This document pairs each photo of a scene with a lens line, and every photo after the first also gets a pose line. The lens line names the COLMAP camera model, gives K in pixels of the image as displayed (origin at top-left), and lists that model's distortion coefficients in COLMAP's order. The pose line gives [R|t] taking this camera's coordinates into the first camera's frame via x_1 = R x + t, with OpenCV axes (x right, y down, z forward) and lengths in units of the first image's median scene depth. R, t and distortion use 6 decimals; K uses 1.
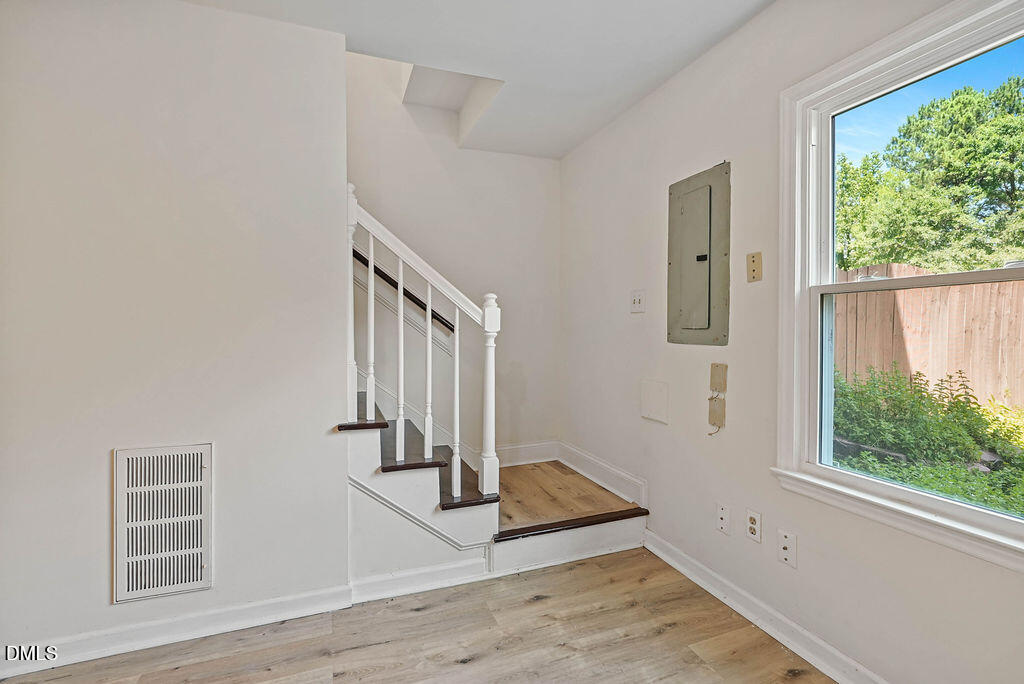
lens RADIAL K [[475.6, 0, 511.5], [0, 475.6, 333.5], [0, 0, 1]] dist [-0.003933, 0.000987]
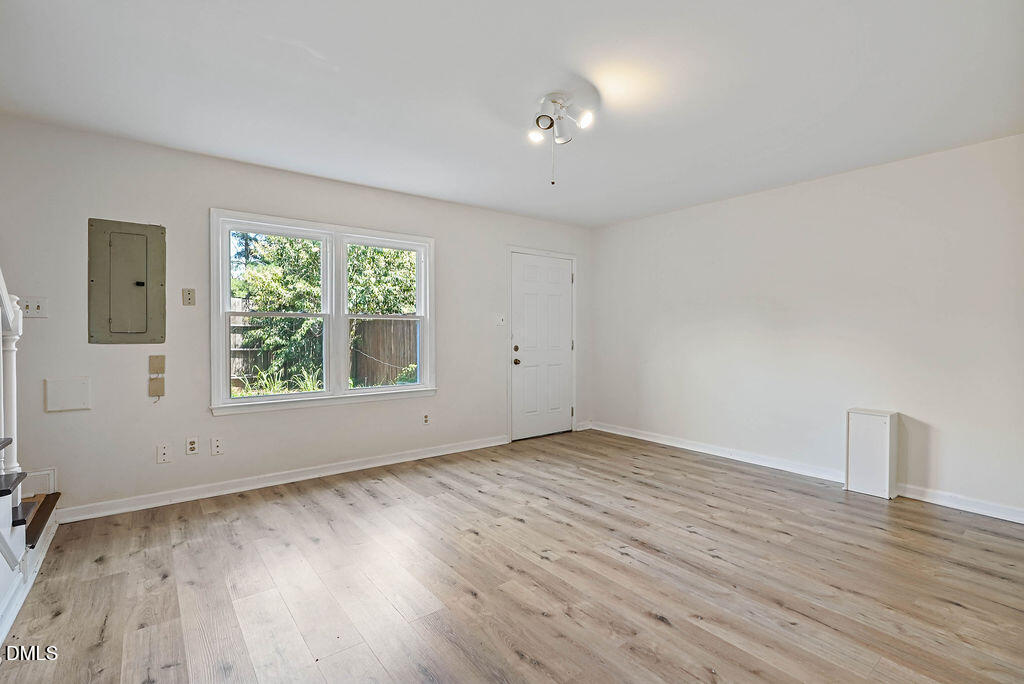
lens RADIAL K [[475.6, 0, 511.5], [0, 475.6, 333.5], [0, 0, 1]] dist [-0.003933, 0.000987]
pose [[-0.302242, 0.002375, 0.953228, -1.396143], [0.013424, 0.999908, 0.001765, 0.005393], [-0.953137, 0.013329, -0.302246, 0.378006]]
